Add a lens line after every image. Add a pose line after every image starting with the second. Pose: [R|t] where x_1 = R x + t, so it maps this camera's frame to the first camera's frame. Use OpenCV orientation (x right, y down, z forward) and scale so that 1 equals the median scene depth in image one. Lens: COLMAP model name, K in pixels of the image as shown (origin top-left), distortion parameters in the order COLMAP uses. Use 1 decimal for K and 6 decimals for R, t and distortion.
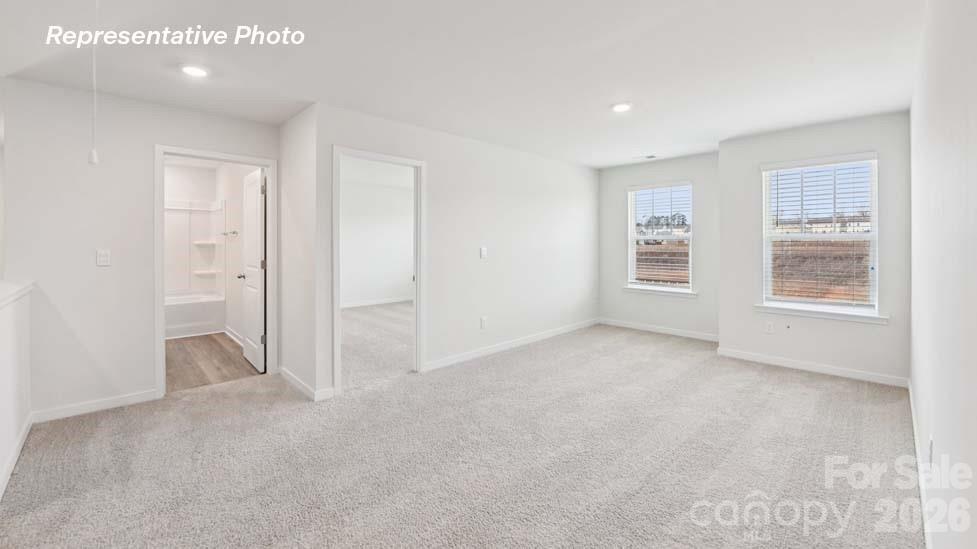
lens RADIAL K [[395.0, 0, 494.4], [0, 395.0, 240.4], [0, 0, 1]] dist [-0.022357, -0.000303]
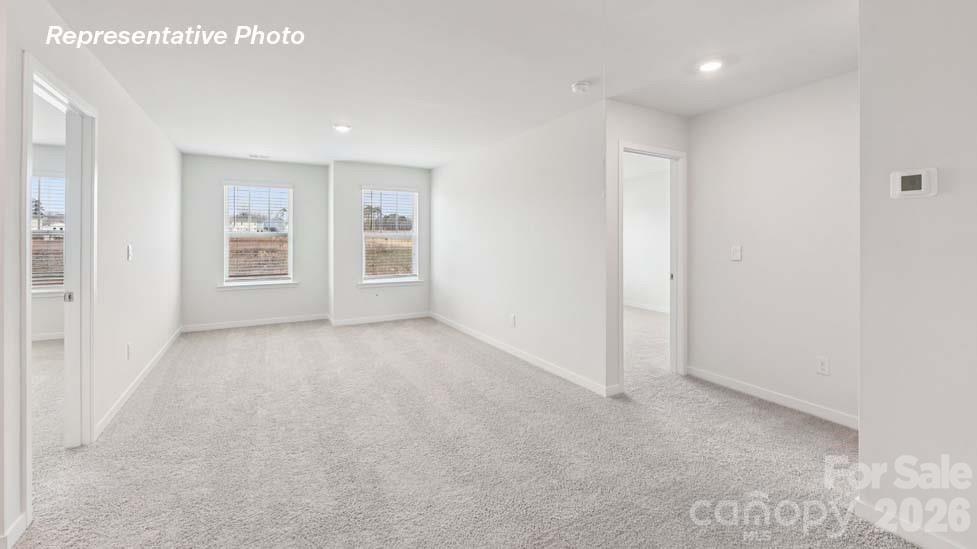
lens RADIAL K [[395.0, 0, 494.4], [0, 395.0, 240.4], [0, 0, 1]] dist [-0.022357, -0.000303]
pose [[0.218314, -0.001542, 0.975877, -0.483378], [-0.008545, 0.999957, 0.003492, 0.000496], [-0.975841, -0.009101, 0.218291, 0.170889]]
